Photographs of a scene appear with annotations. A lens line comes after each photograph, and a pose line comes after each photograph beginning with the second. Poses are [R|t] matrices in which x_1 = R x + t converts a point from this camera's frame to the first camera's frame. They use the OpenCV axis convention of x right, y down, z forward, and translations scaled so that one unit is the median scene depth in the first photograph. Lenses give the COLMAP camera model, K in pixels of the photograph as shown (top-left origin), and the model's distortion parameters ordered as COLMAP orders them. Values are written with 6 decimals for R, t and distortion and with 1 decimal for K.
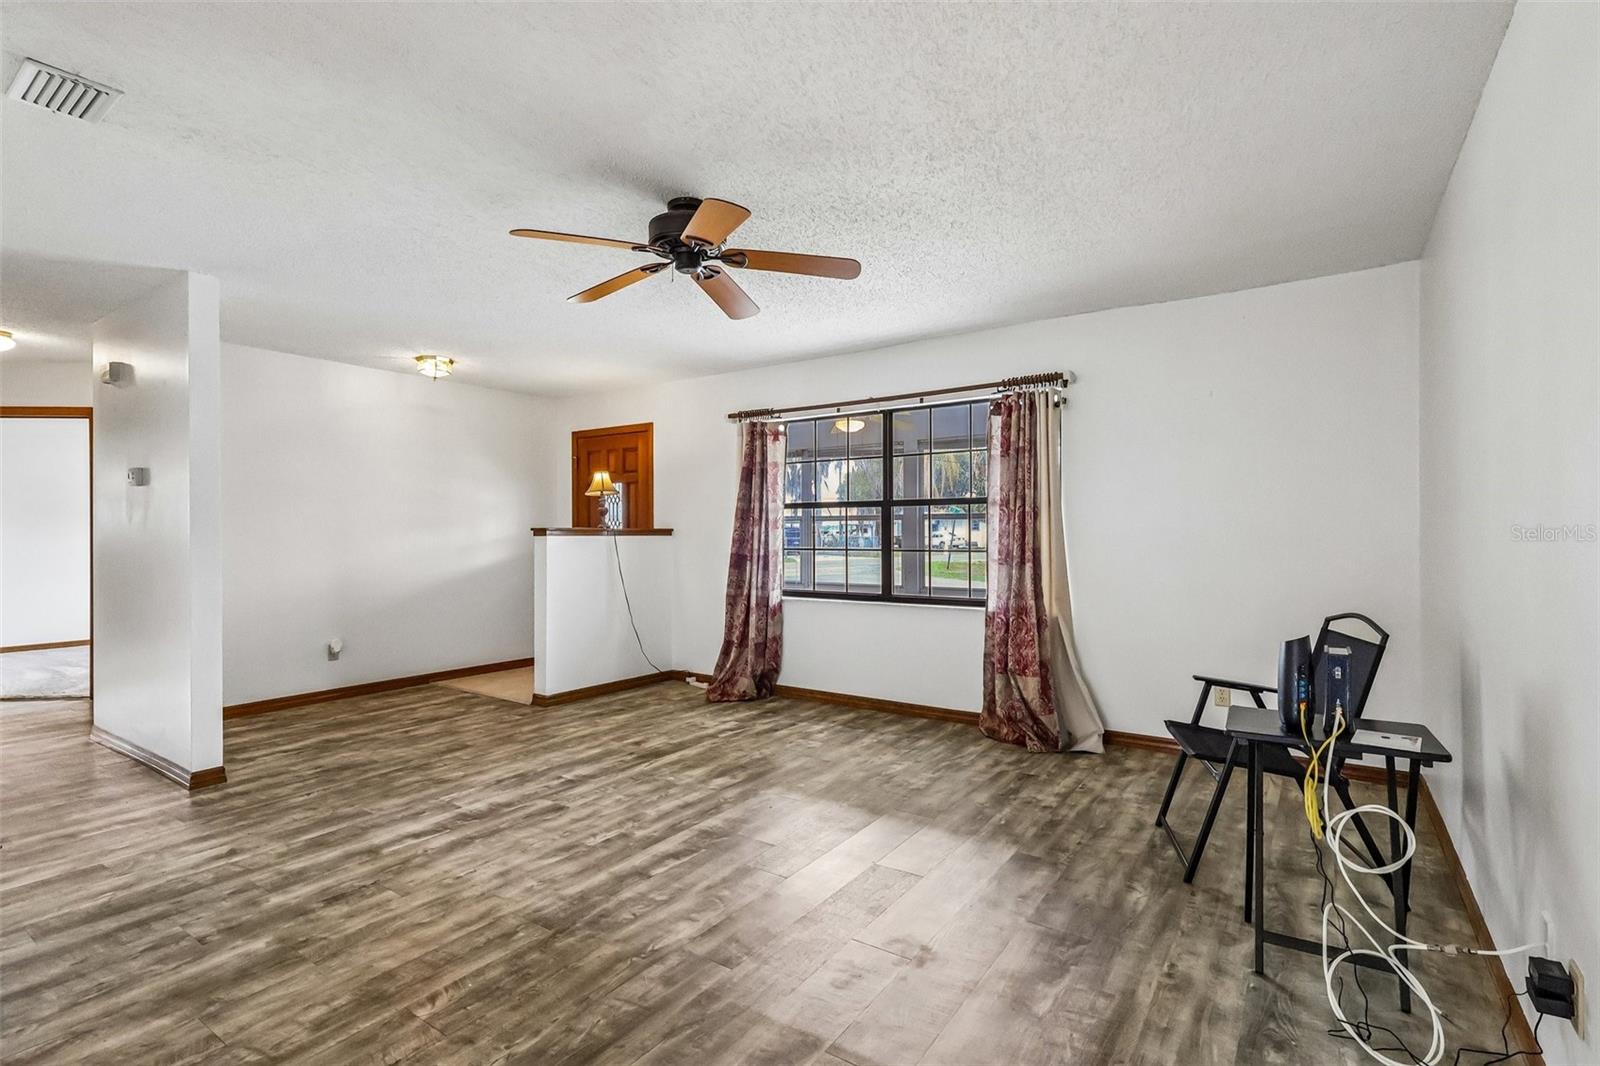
lens RADIAL K [[748.4, 0, 804.7], [0, 748.4, 531.6], [0, 0, 1]] dist [0.004361, 0.001067]
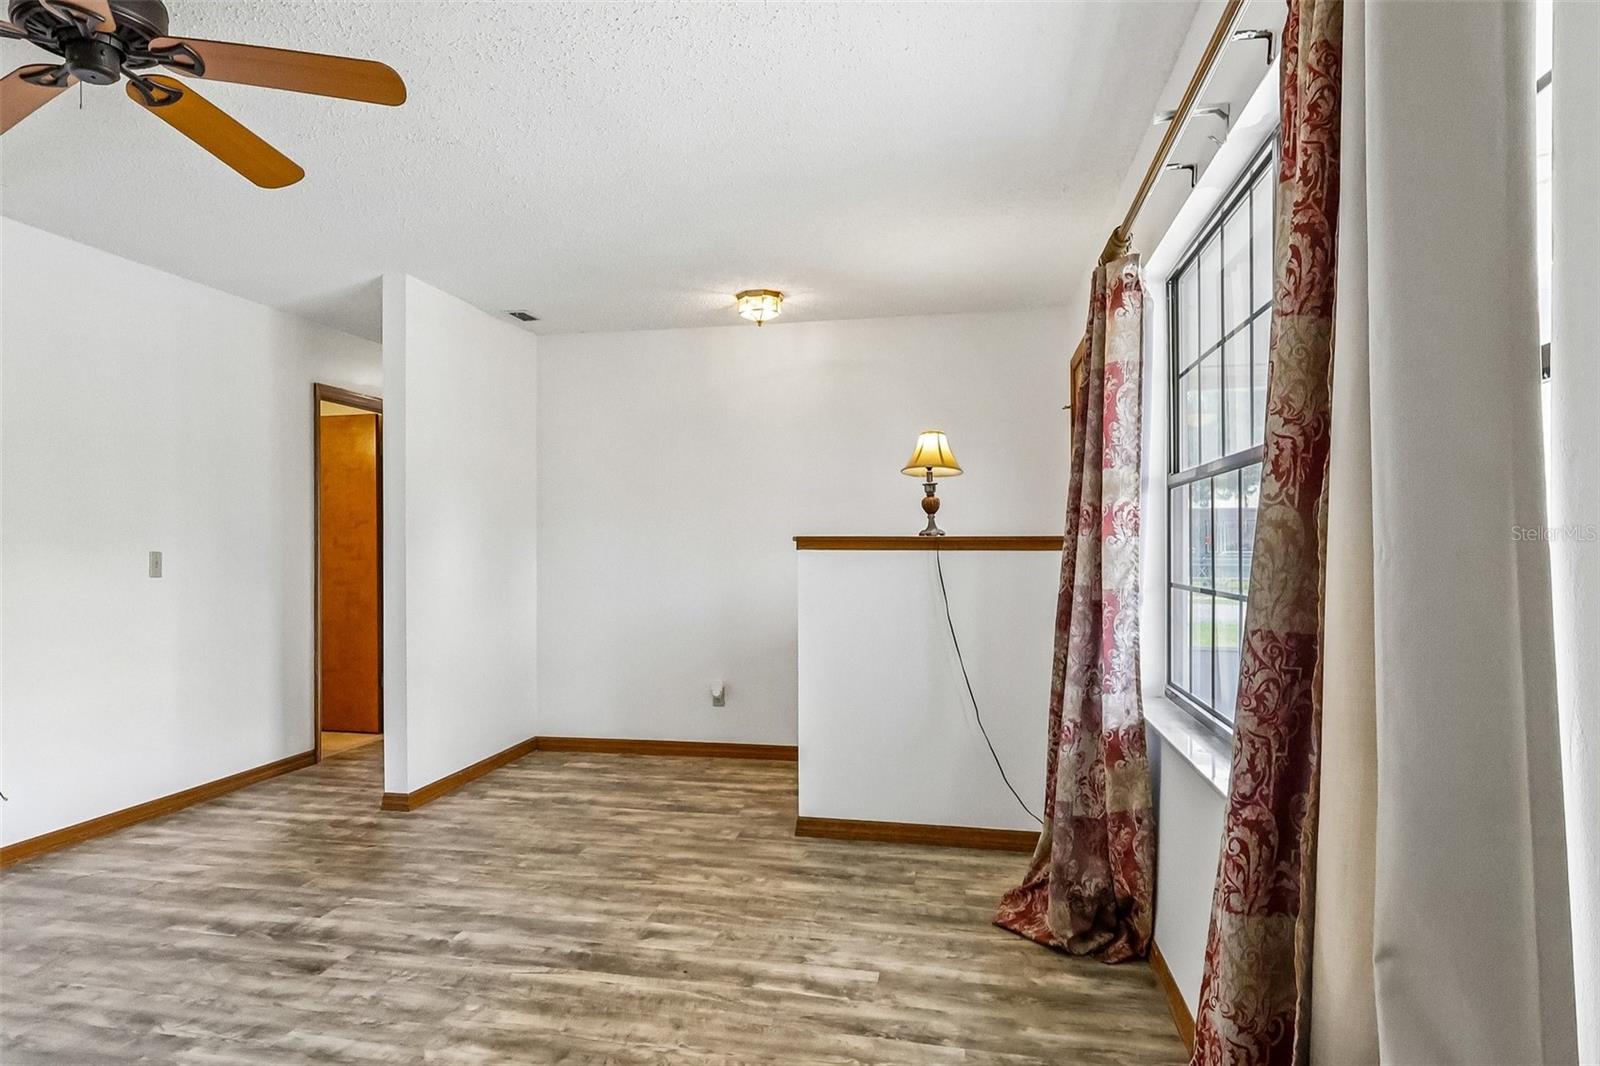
lens RADIAL K [[1020.7, 0, 718.2], [0, 1020.7, 539.8], [0, 0, 1]] dist [0.001941, 0.002355]
pose [[0.357967, -0.003039, -0.933729, 0.509624], [0.003245, 0.999993, -0.002011, -0.005557], [0.933729, -0.002310, 0.357974, 0.799550]]
